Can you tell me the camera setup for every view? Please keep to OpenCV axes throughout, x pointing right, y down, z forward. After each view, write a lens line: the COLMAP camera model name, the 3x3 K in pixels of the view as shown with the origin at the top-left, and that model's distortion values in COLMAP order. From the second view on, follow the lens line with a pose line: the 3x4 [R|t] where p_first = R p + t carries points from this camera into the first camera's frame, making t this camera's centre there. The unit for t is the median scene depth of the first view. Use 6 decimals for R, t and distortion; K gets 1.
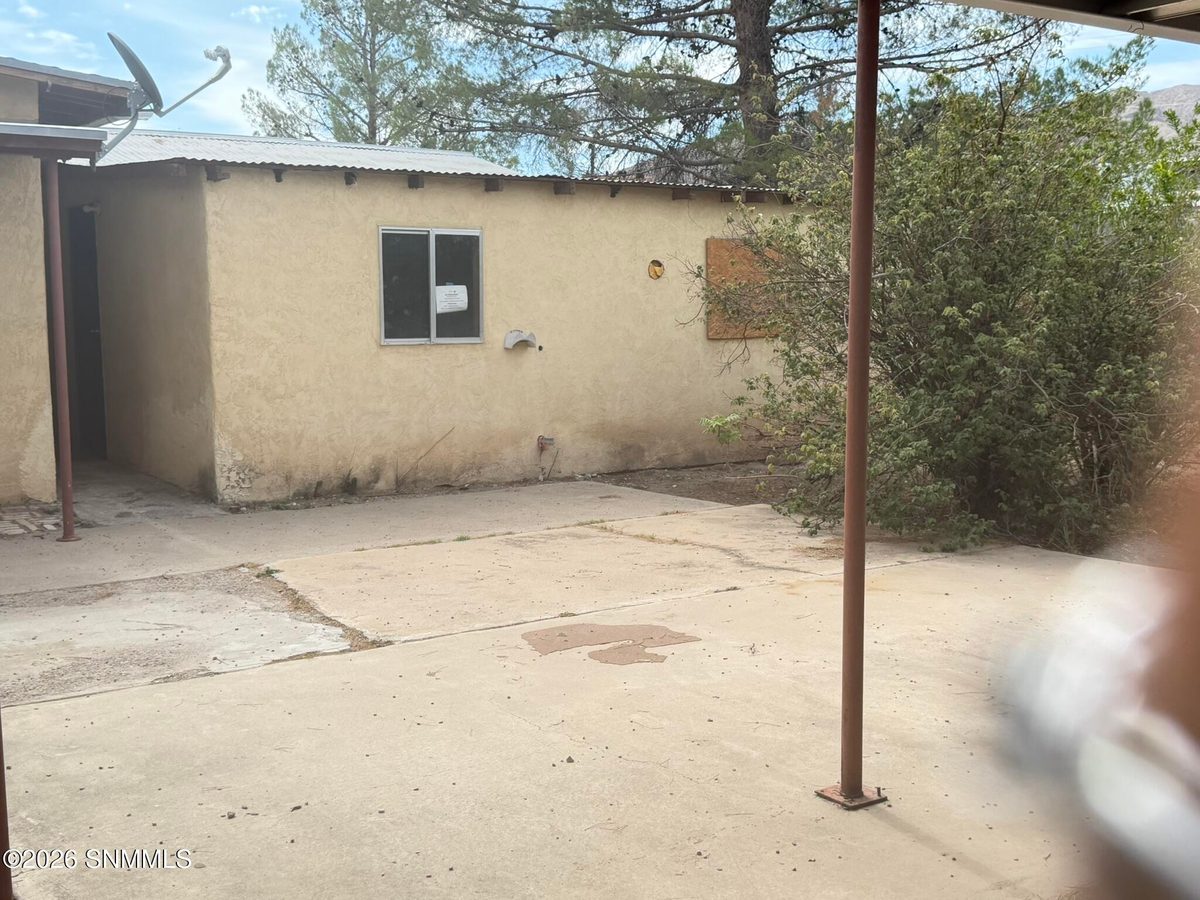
lens RADIAL K [[1431.1, 0, 599.8], [0, 1431.1, 451.9], [0, 0, 1]] dist [0.066766, 0.000000]
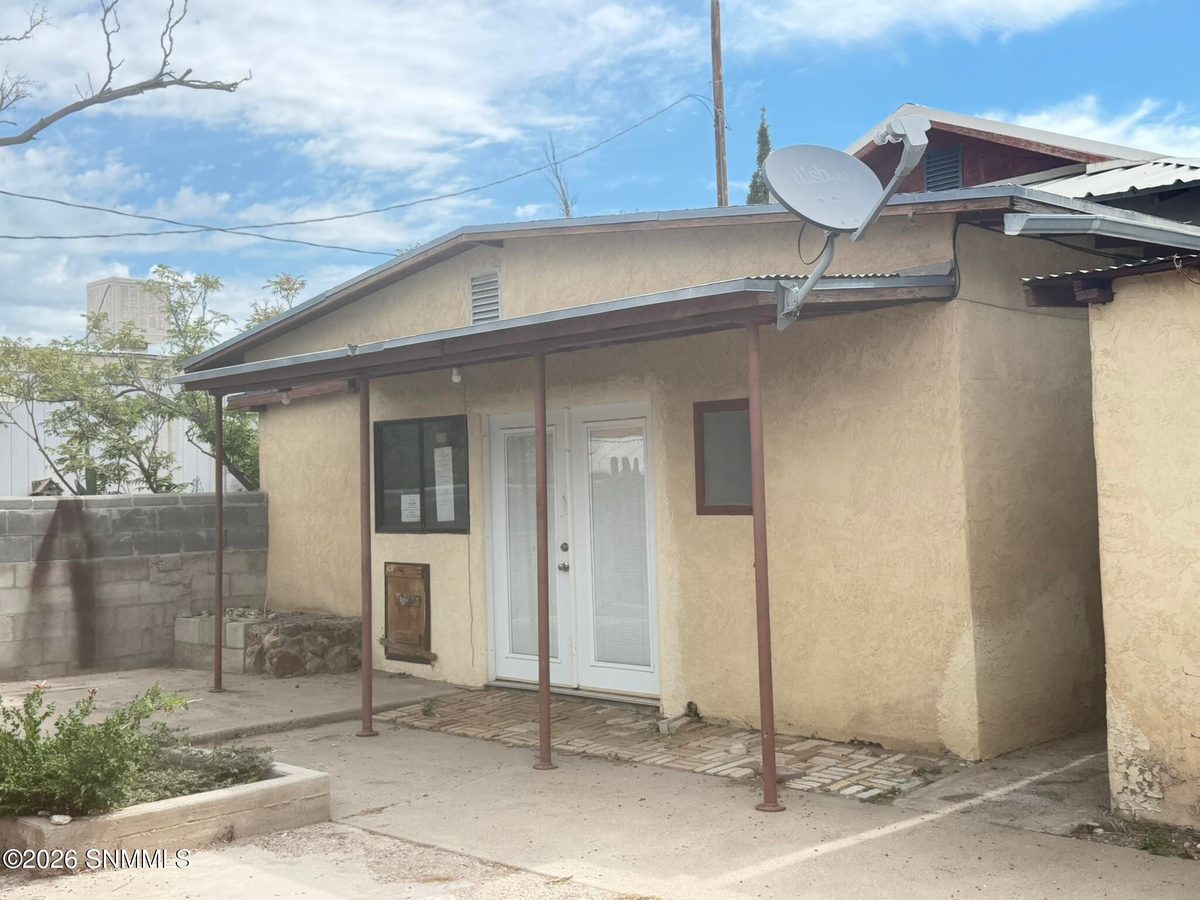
lens RADIAL K [[1431.1, 0, 600.0], [0, 1431.1, 445.8], [0, 0, 1]] dist [0.066766, 0.000000]
pose [[0.131021, -0.034263, -0.990787, 0.331289], [-0.082177, 0.995588, -0.045296, -0.075784], [0.987968, 0.087355, 0.127628, 0.688745]]
